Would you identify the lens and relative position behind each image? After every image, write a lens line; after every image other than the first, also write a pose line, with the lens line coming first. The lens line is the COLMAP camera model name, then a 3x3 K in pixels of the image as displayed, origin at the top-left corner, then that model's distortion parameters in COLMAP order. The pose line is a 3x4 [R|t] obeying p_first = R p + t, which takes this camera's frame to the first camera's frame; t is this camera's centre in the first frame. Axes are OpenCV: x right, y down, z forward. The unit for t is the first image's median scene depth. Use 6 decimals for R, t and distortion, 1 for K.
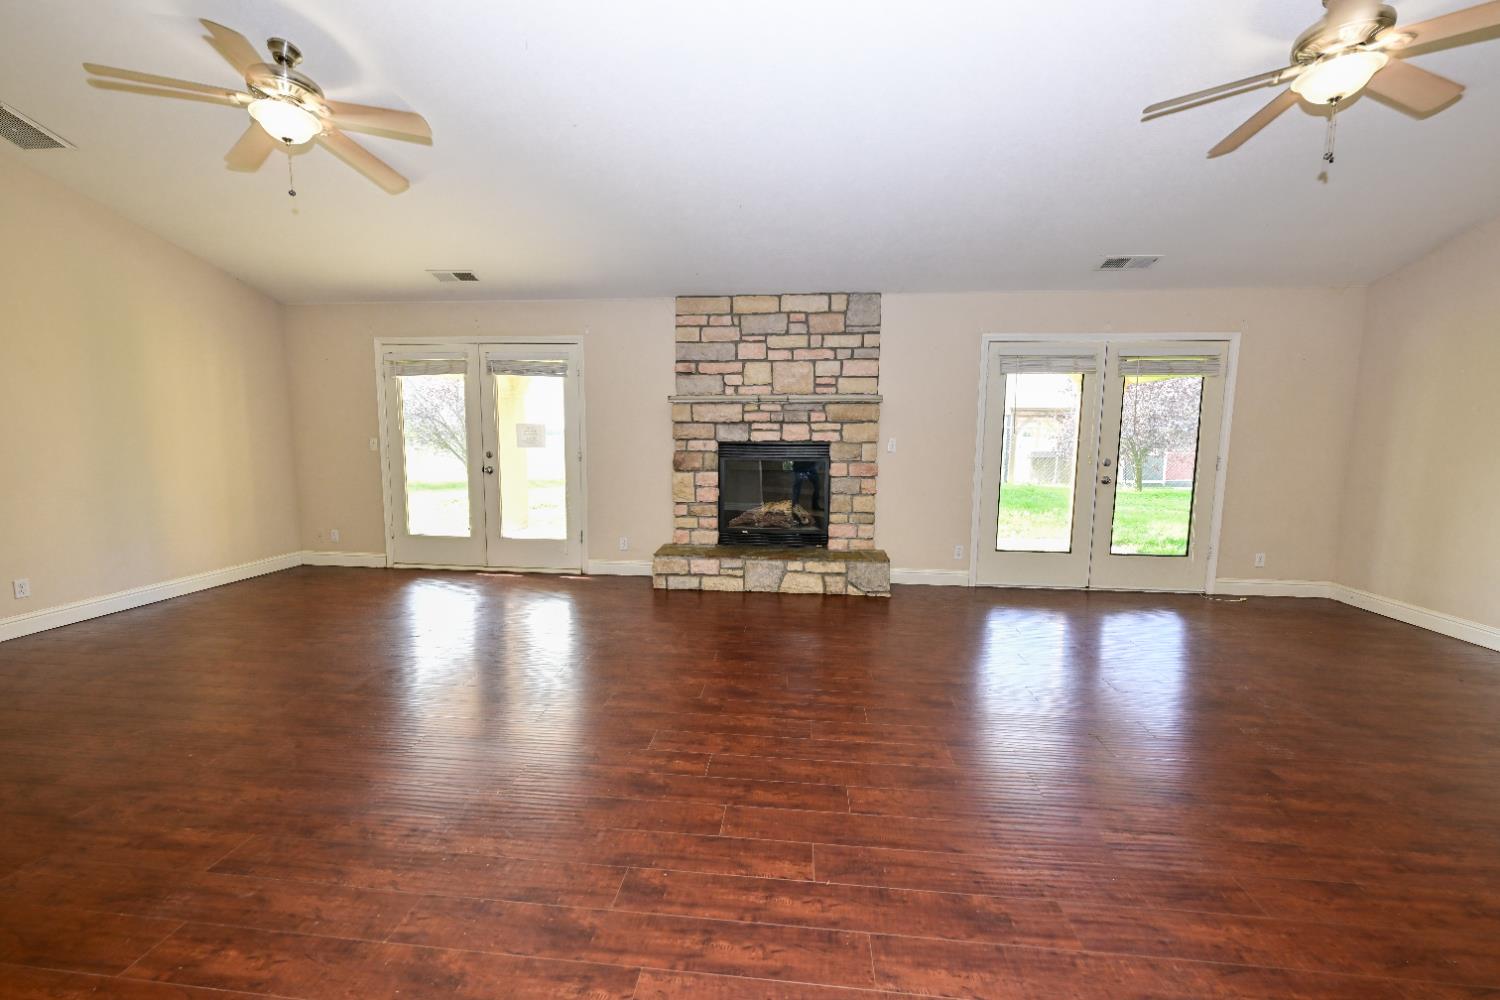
lens RADIAL K [[603.9, 0, 750.9], [0, 603.9, 502.9], [0, 0, 1]] dist [-0.001152, -0.000235]
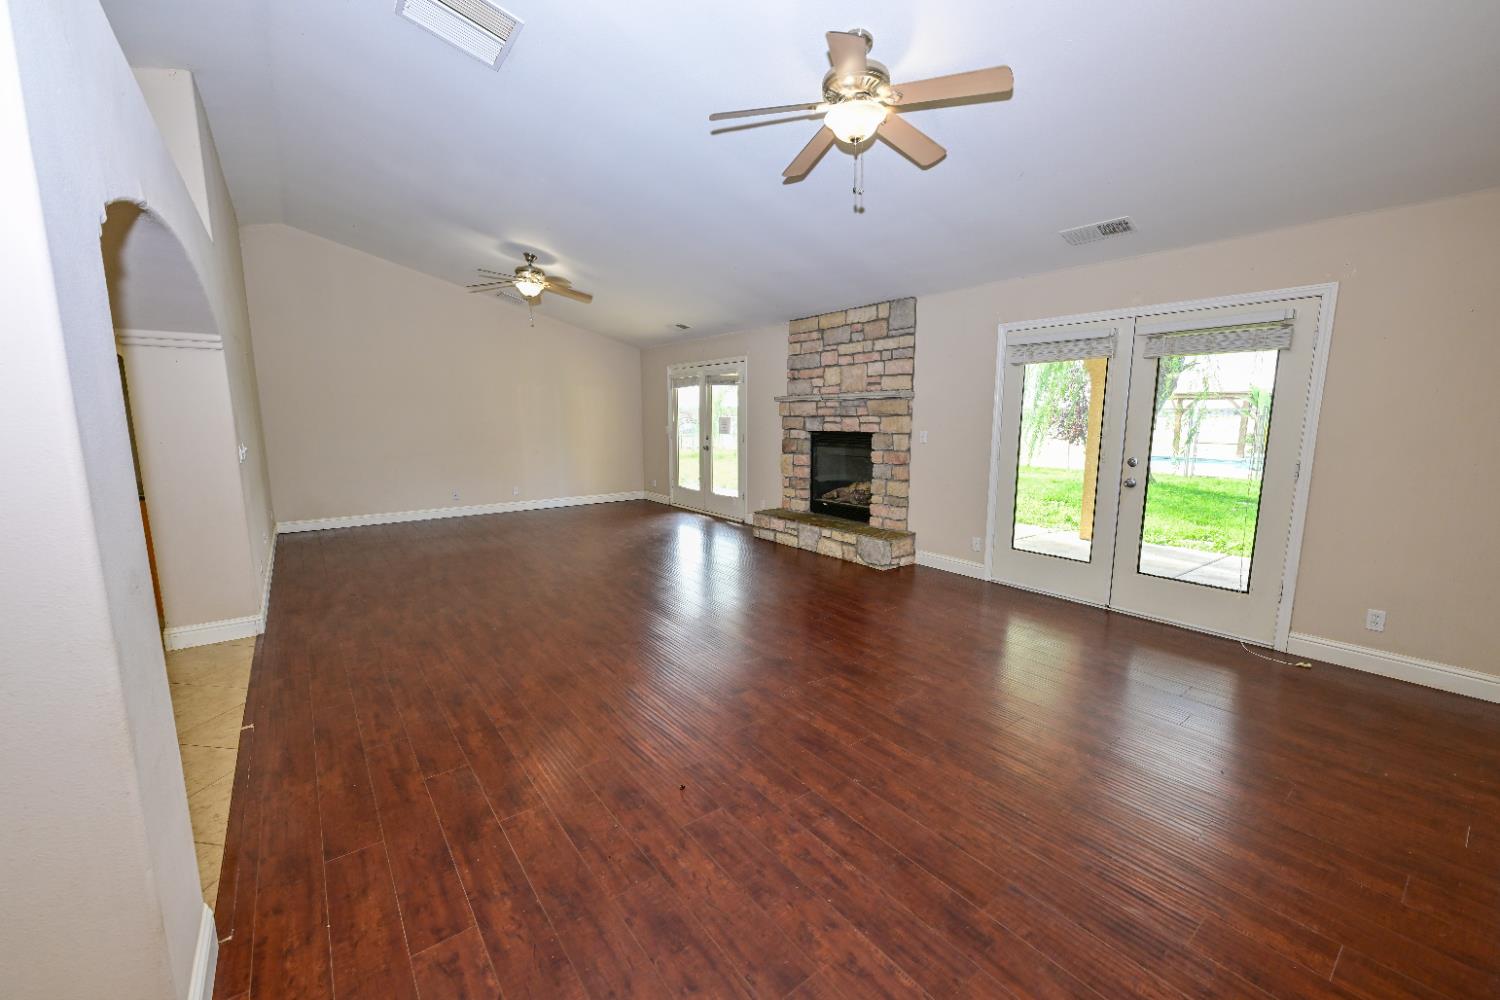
lens RADIAL K [[603.9, 0, 761.4], [0, 603.9, 502.2], [0, 0, 1]] dist [-0.001152, -0.000235]
pose [[0.685537, 0.097493, -0.721481, 0.832567], [-0.074790, 0.995181, 0.063414, -0.025977], [0.724186, 0.010487, 0.689525, 0.048410]]
